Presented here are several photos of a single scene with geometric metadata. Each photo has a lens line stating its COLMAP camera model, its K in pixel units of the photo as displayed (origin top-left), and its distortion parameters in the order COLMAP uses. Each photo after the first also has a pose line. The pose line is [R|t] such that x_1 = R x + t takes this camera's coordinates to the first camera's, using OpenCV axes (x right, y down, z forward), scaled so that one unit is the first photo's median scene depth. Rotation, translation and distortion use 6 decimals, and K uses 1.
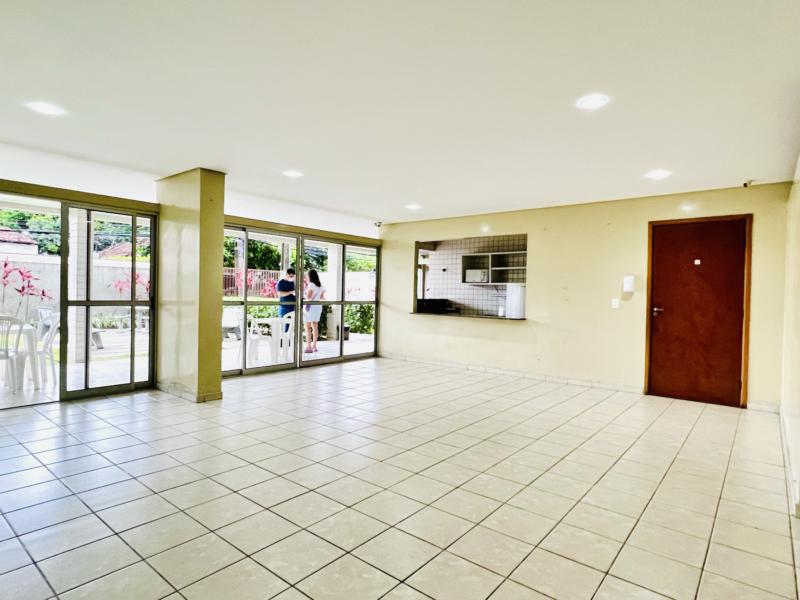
lens RADIAL K [[448.4, 0, 398.9], [0, 448.4, 299.5], [0, 0, 1]] dist [-0.001087, -0.000111]
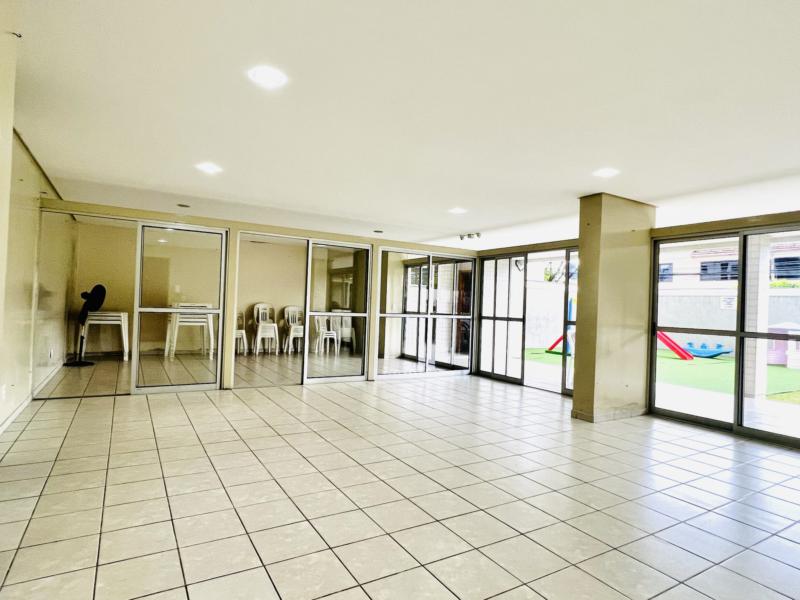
lens RADIAL K [[448.4, 0, 399.5], [0, 448.4, 300.9], [0, 0, 1]] dist [-0.001087, -0.000111]
pose [[-0.330392, -0.044253, -0.942806, 0.902601], [-0.055224, 0.998095, -0.027496, 0.008980], [0.942227, 0.042981, -0.332207, 1.209787]]
